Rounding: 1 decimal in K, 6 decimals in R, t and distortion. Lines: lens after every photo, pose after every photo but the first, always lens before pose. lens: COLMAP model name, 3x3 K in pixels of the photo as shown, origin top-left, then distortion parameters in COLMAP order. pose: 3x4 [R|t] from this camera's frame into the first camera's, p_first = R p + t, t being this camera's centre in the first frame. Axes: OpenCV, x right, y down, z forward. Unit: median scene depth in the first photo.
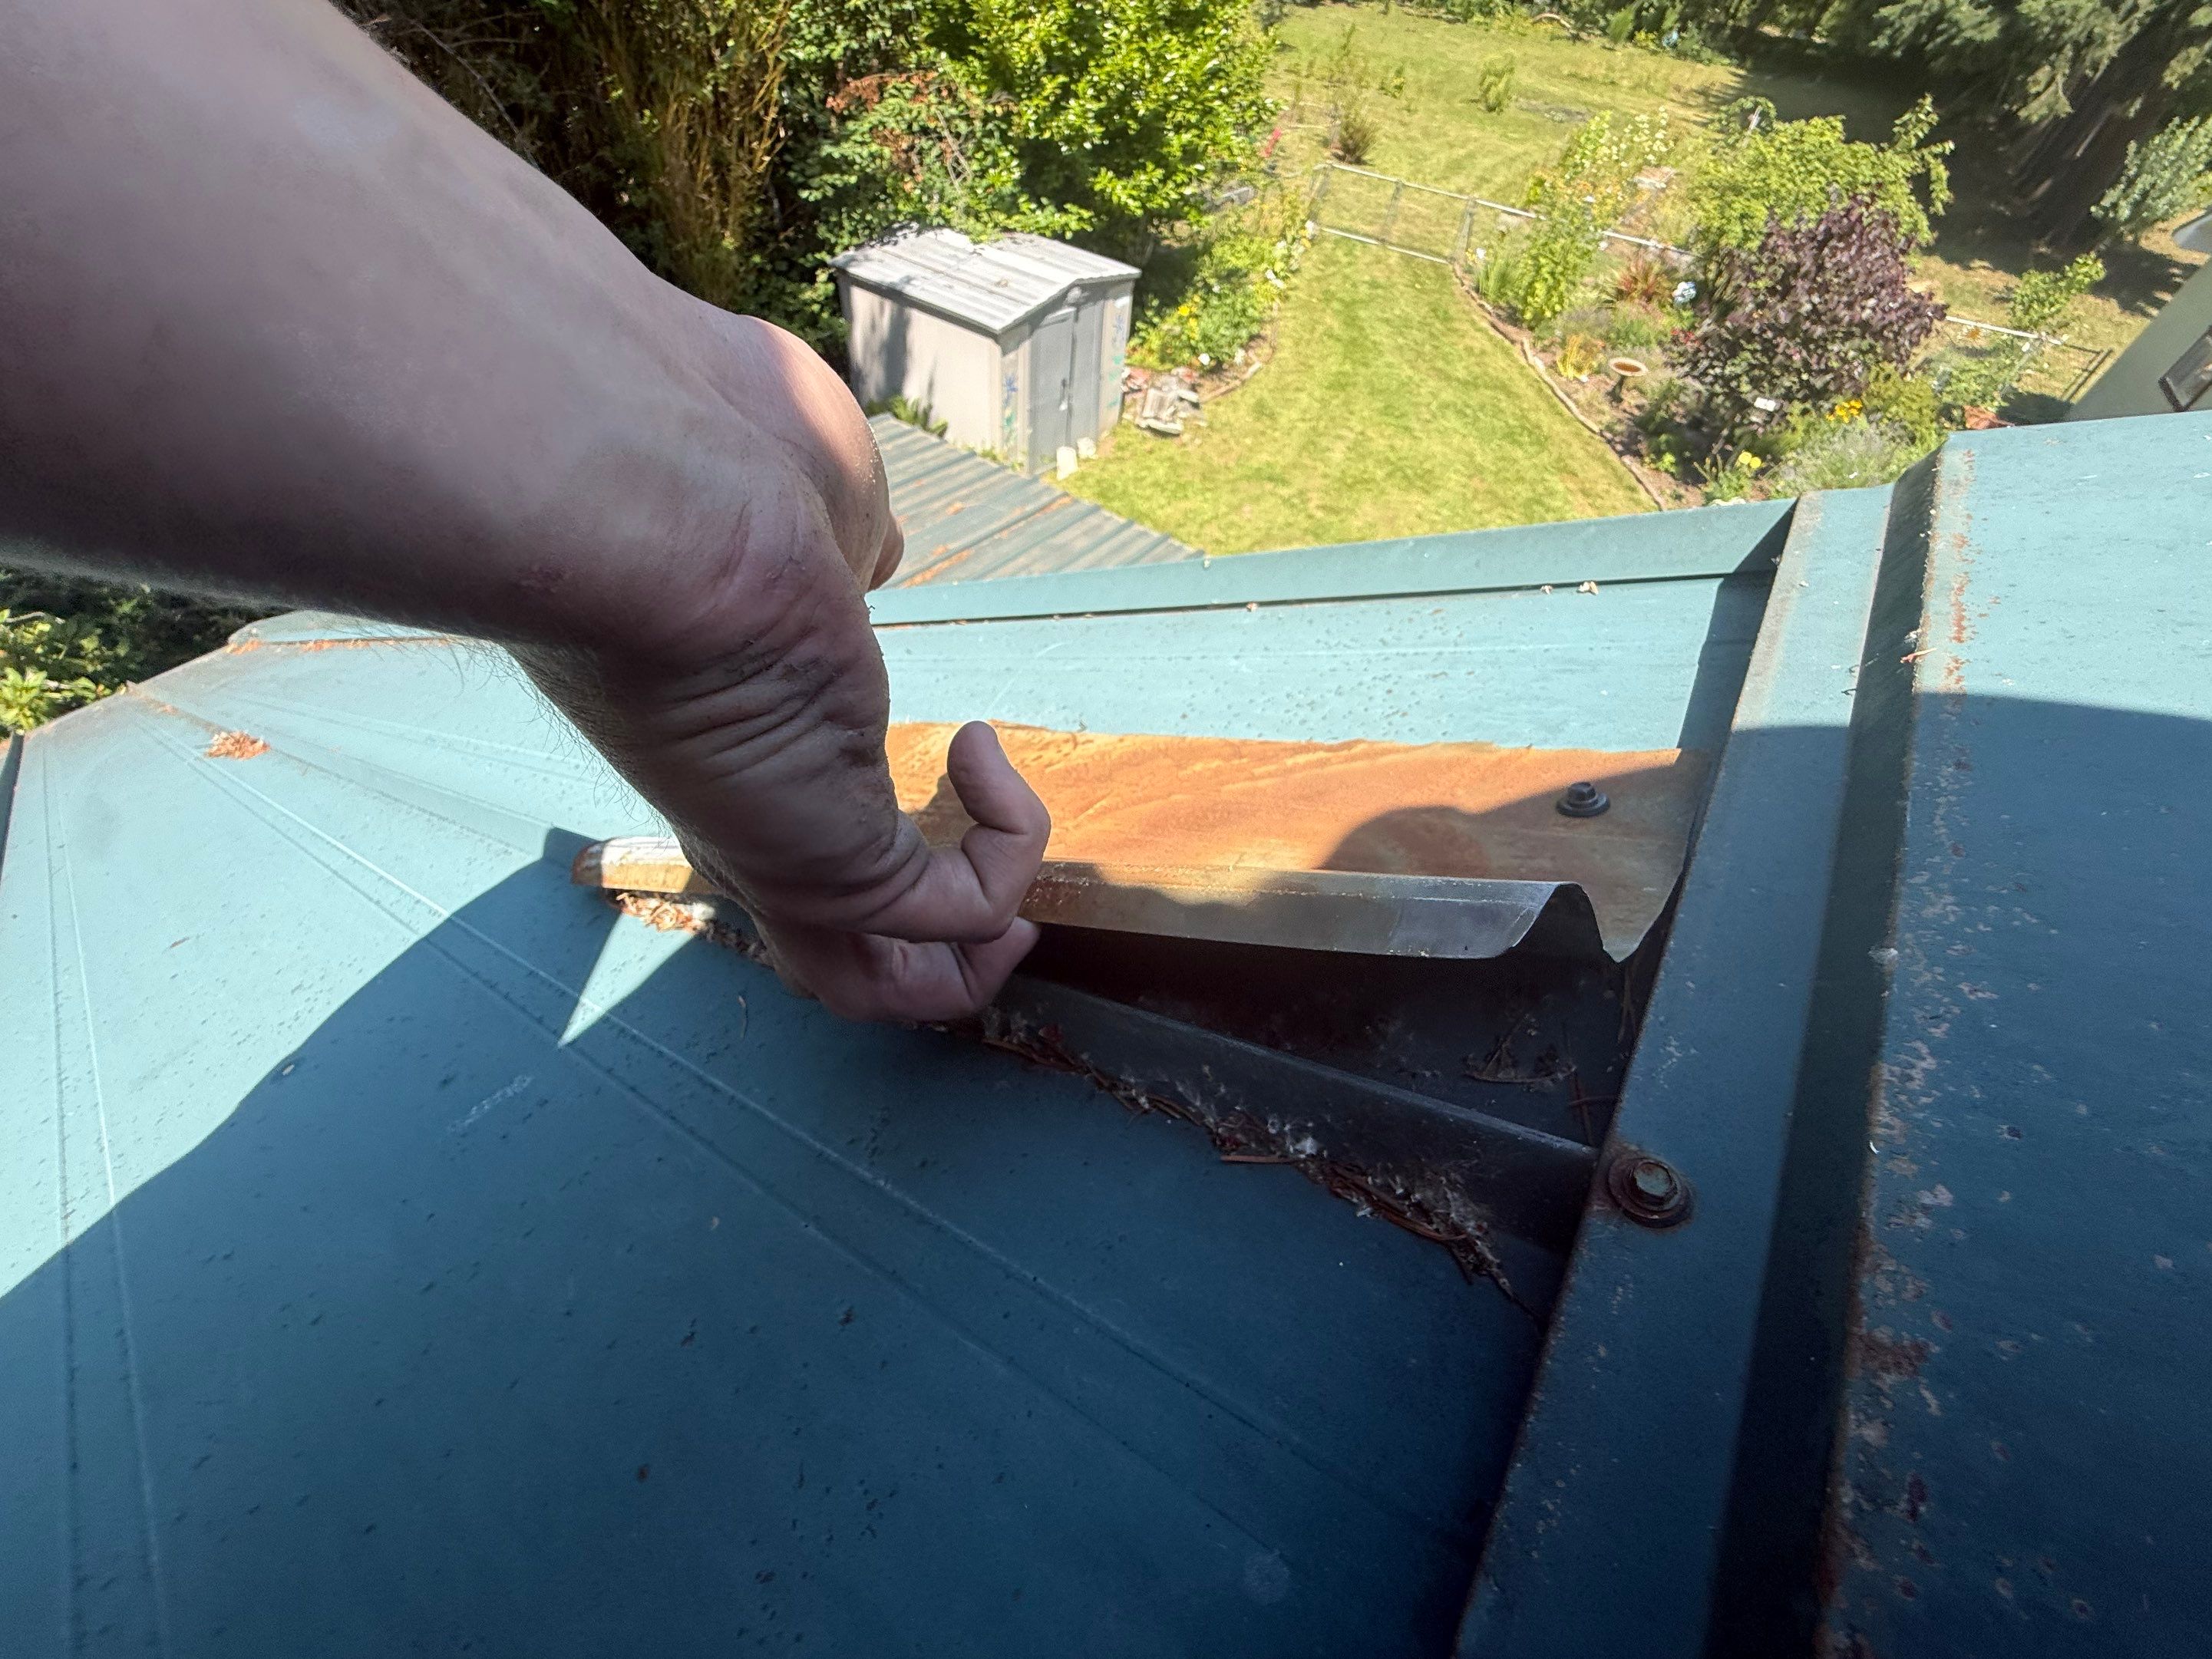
lens RADIAL K [[872.1, 0, 1106.0], [0, 872.1, 829.5], [0, 0, 1]] dist [0.002484, -0.002811]
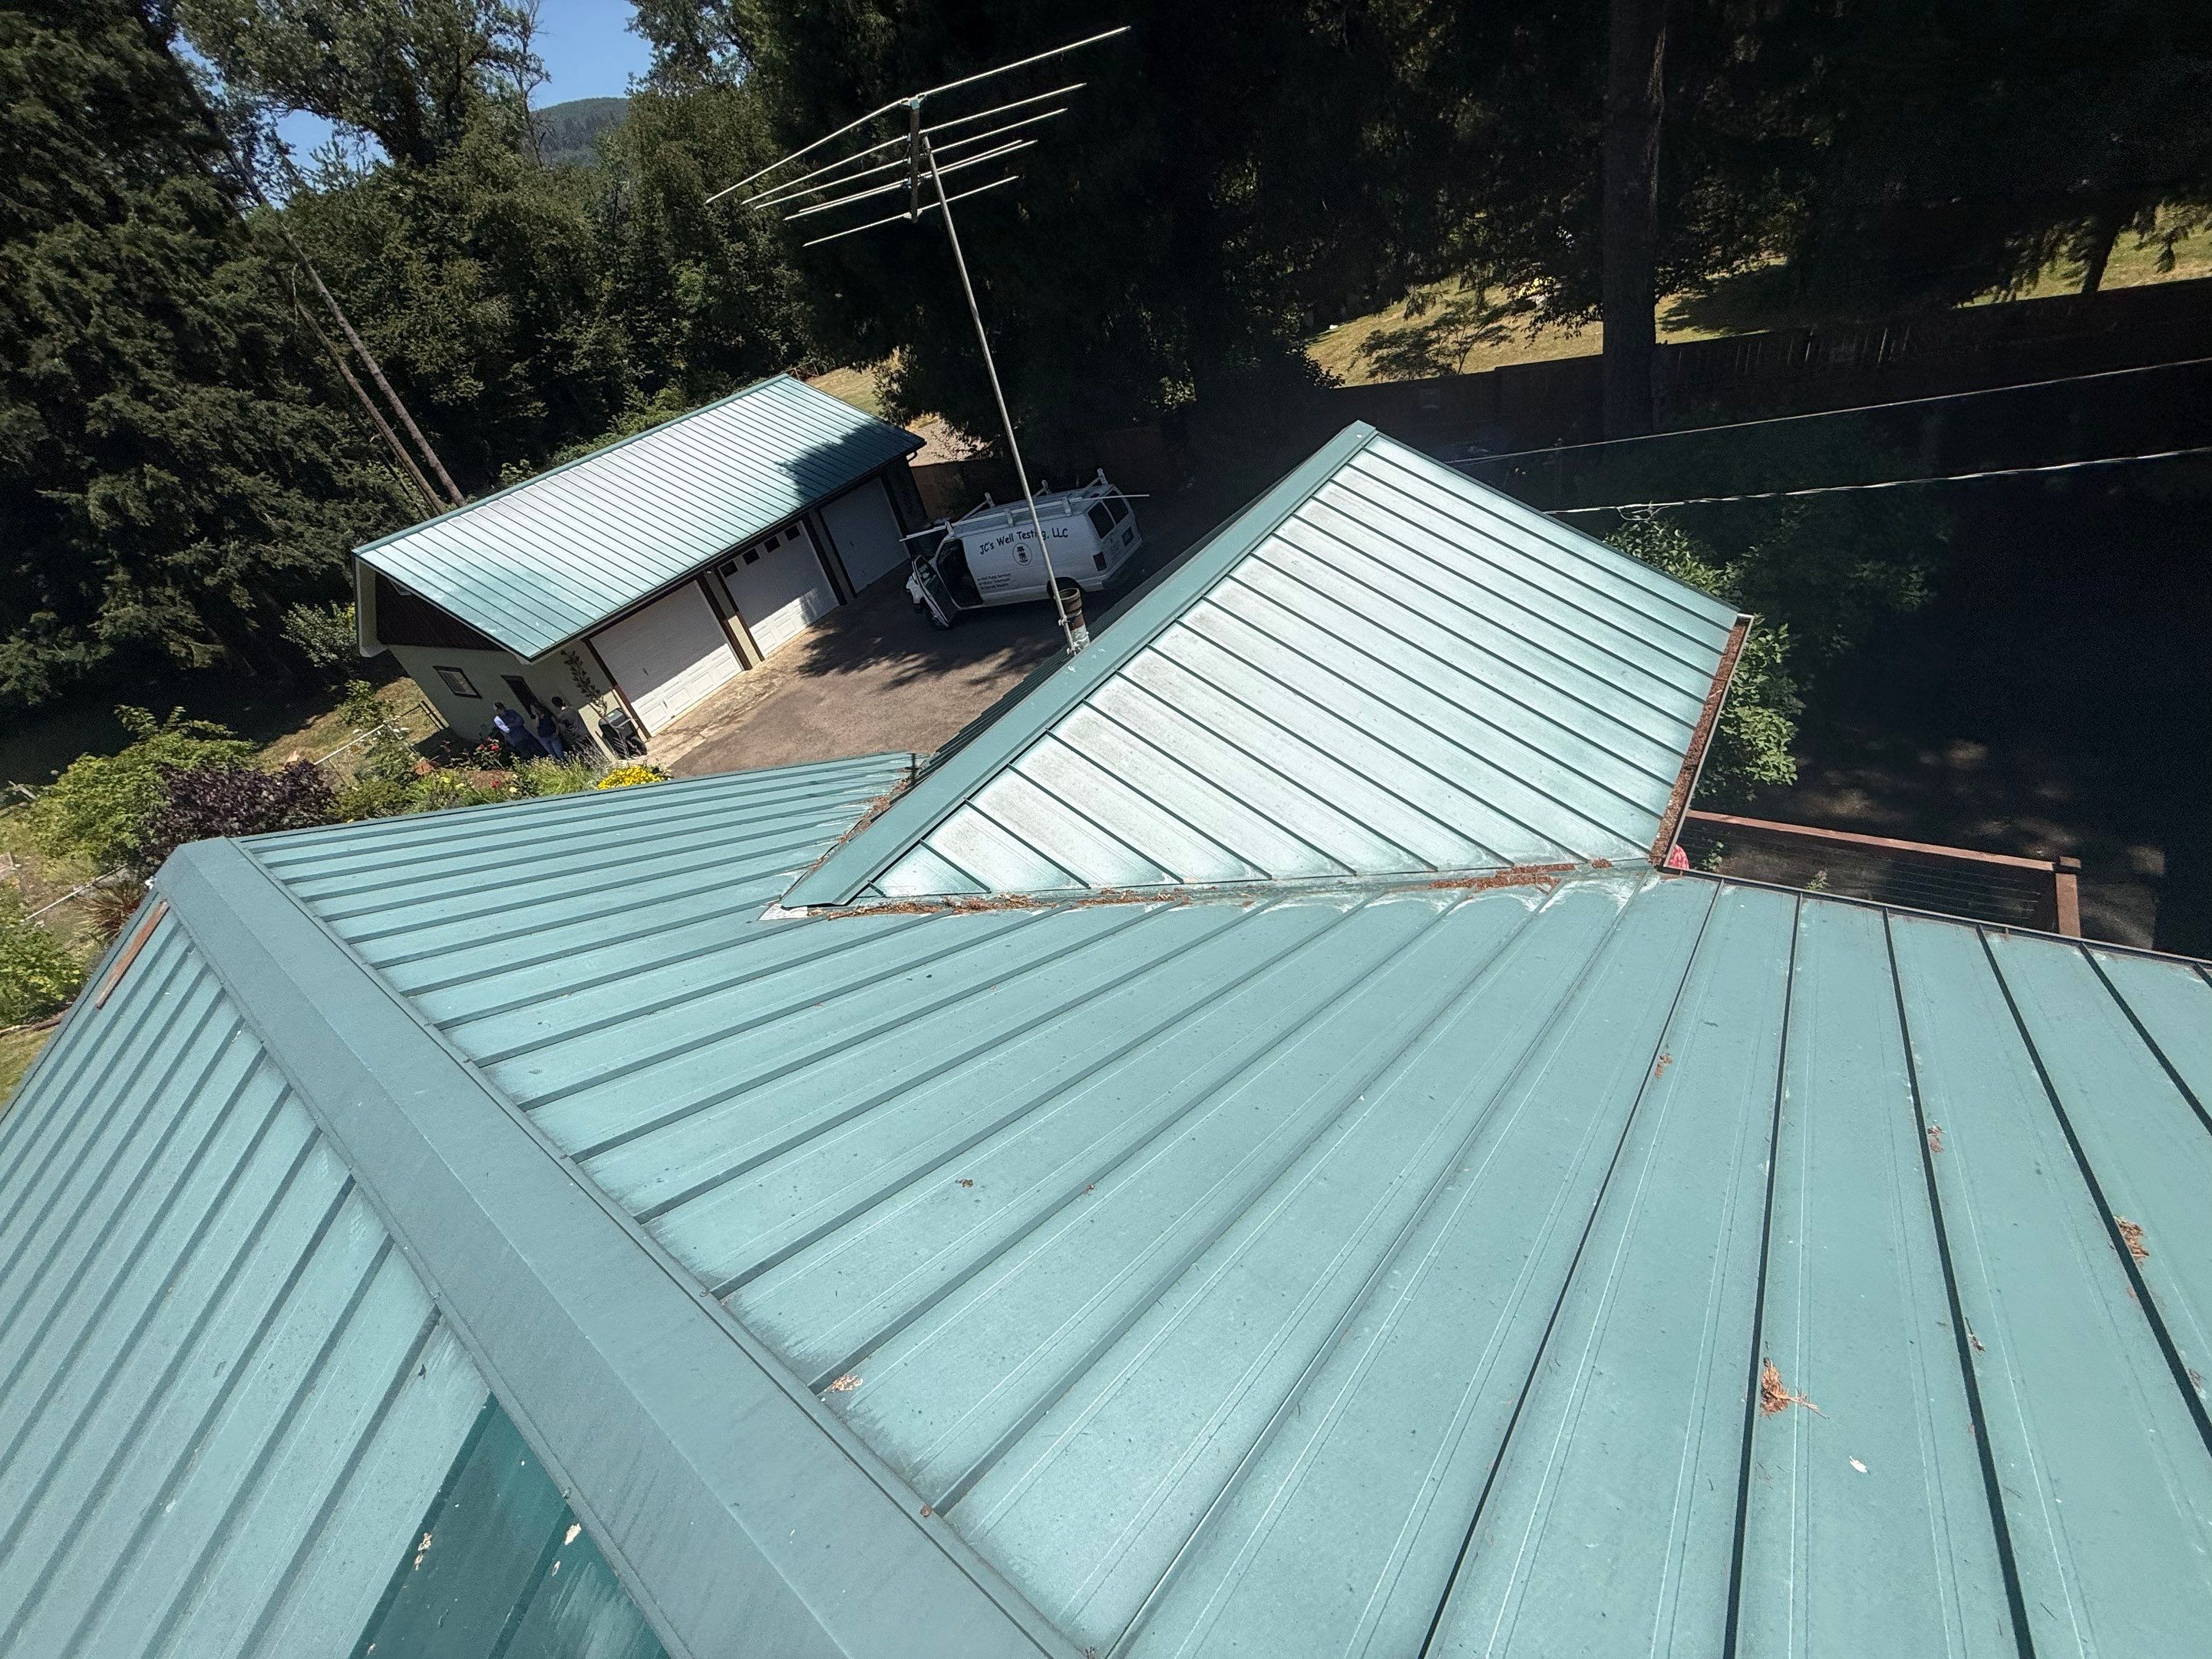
lens RADIAL K [[886.1, 0, 1104.3], [0, 886.1, 826.9], [0, 0, 1]] dist [0.000219, -0.000236]
pose [[-0.002148, -0.652015, 0.758203, -0.198498], [0.906953, 0.318106, 0.276124, 0.192260], [-0.421226, 0.688248, 0.590664, -0.300320]]
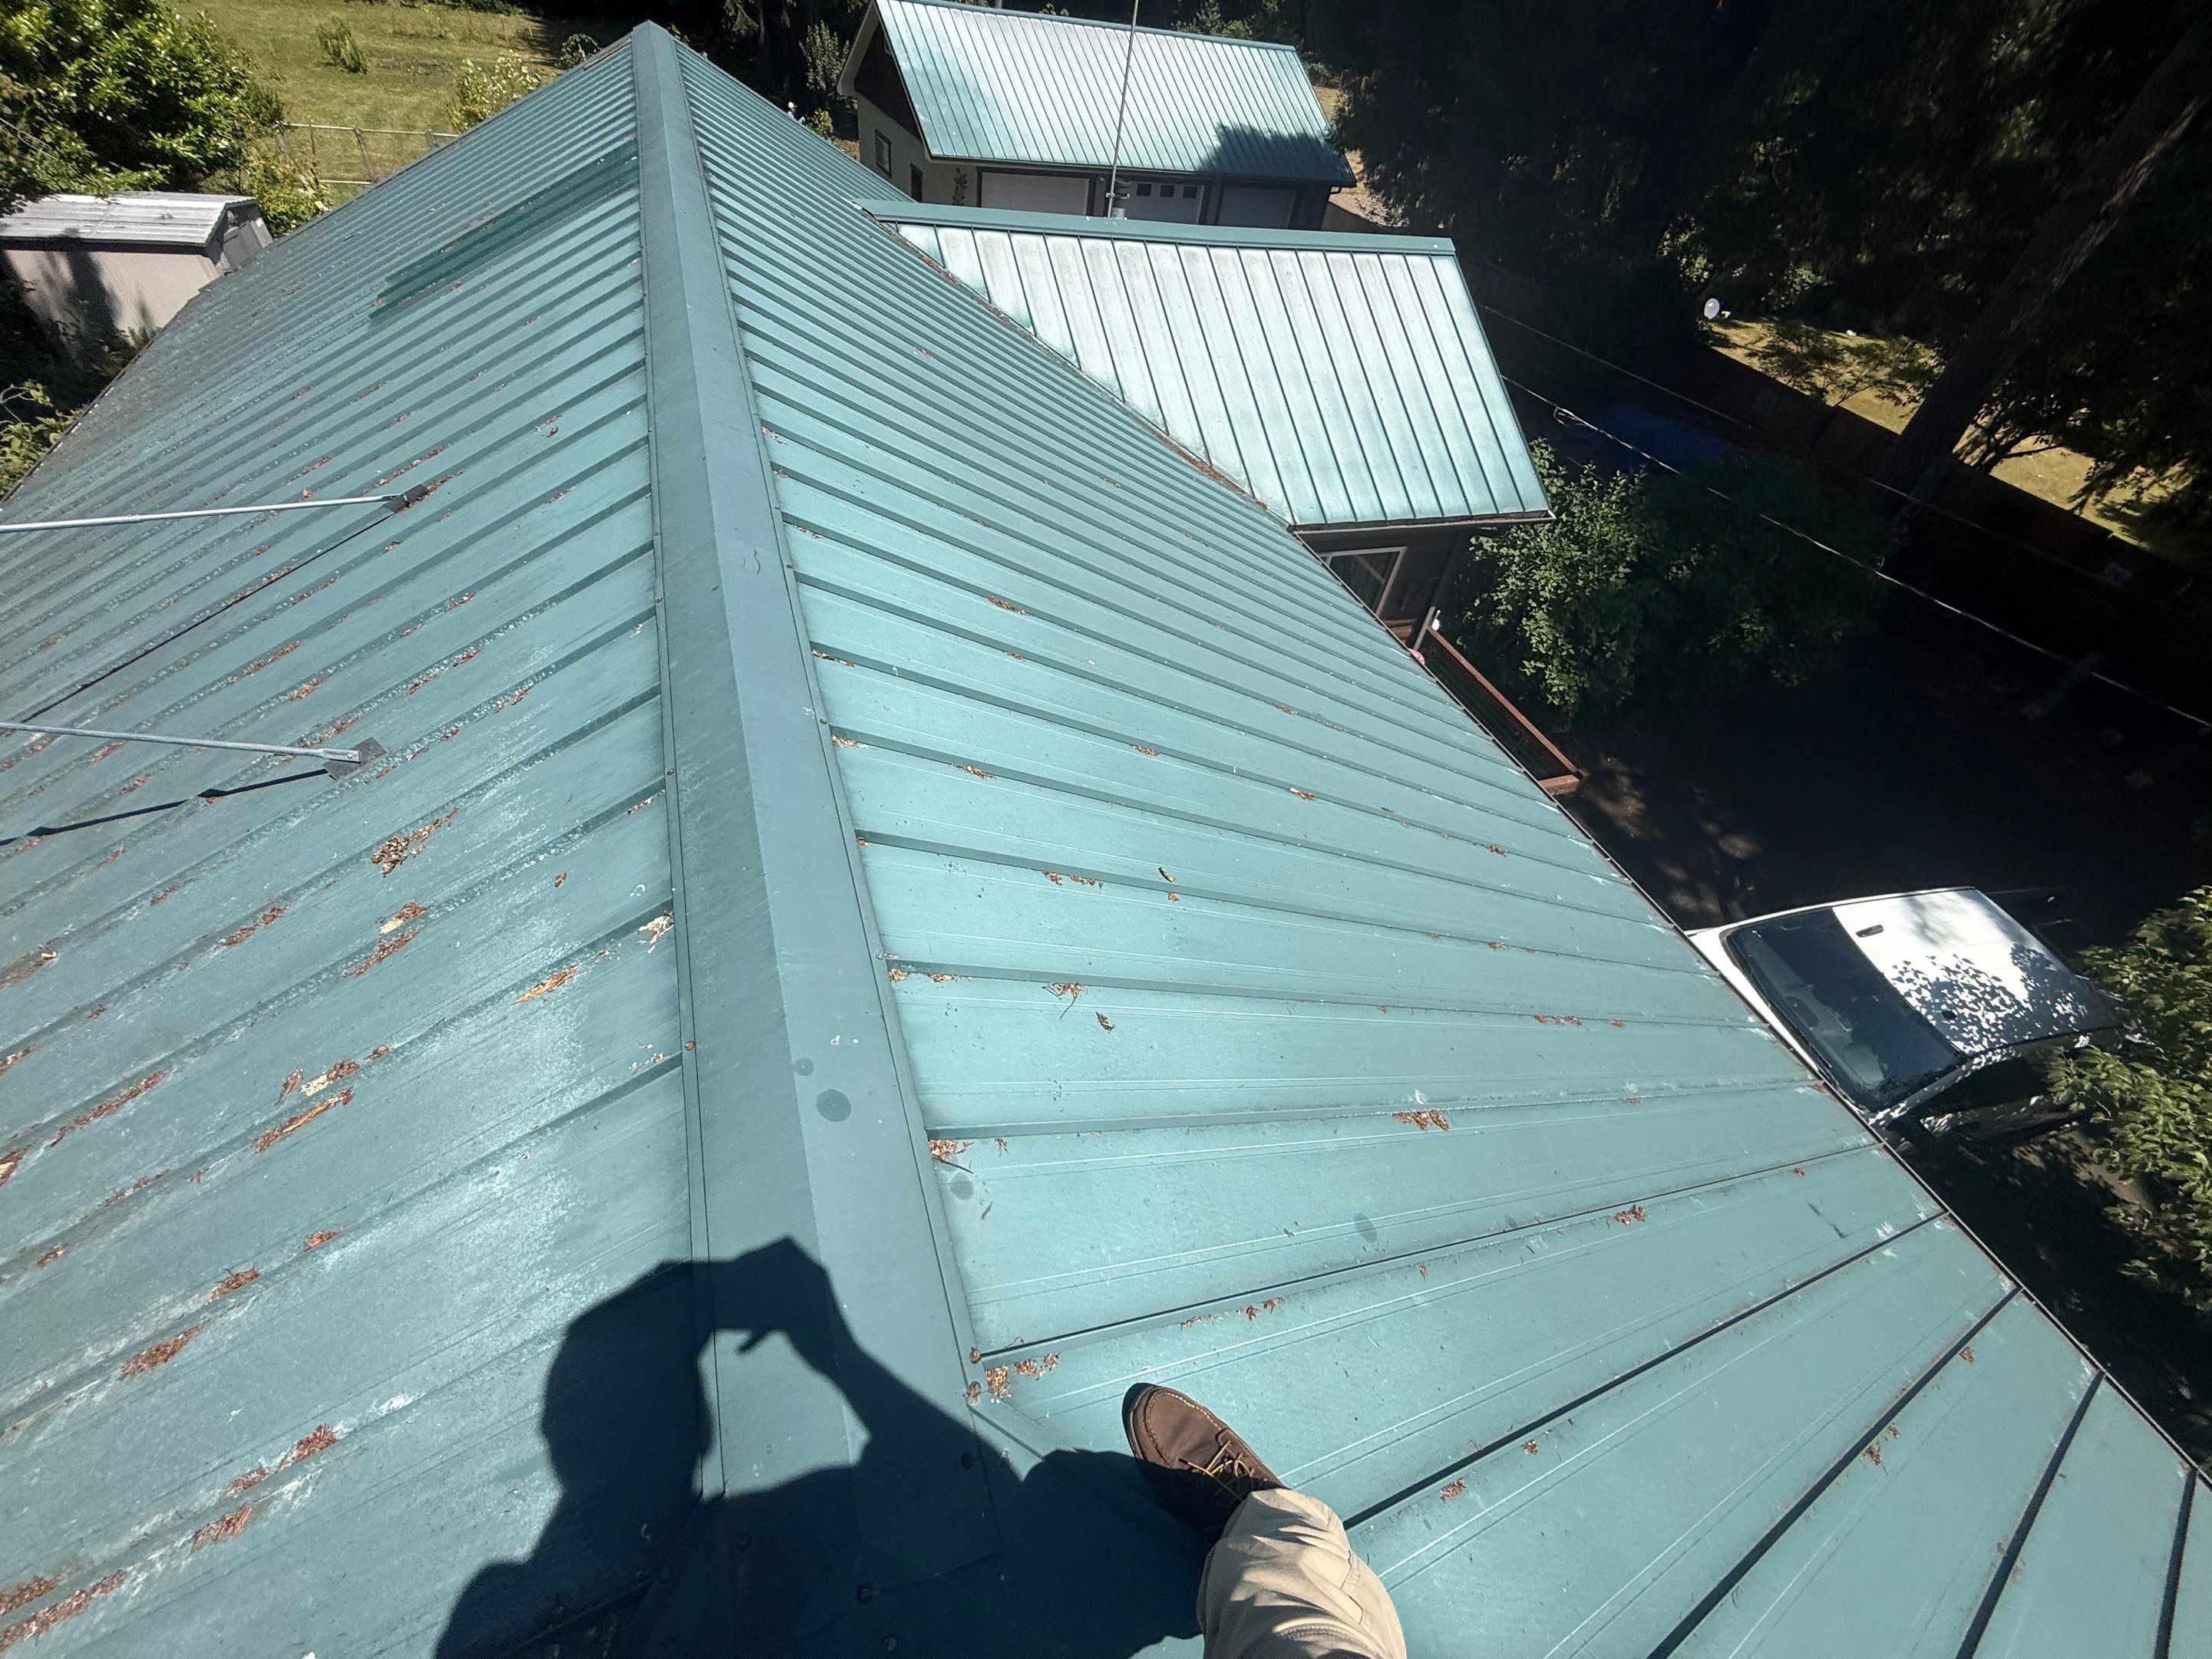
lens RADIAL K [[879.9, 0, 1100.1], [0, 879.9, 827.0], [0, 0, 1]] dist [0.002302, -0.000542]
pose [[0.578449, -0.588833, 0.564511, -0.432683], [0.574975, 0.785214, 0.229873, 0.437376], [-0.578619, 0.191610, 0.792771, -0.505839]]
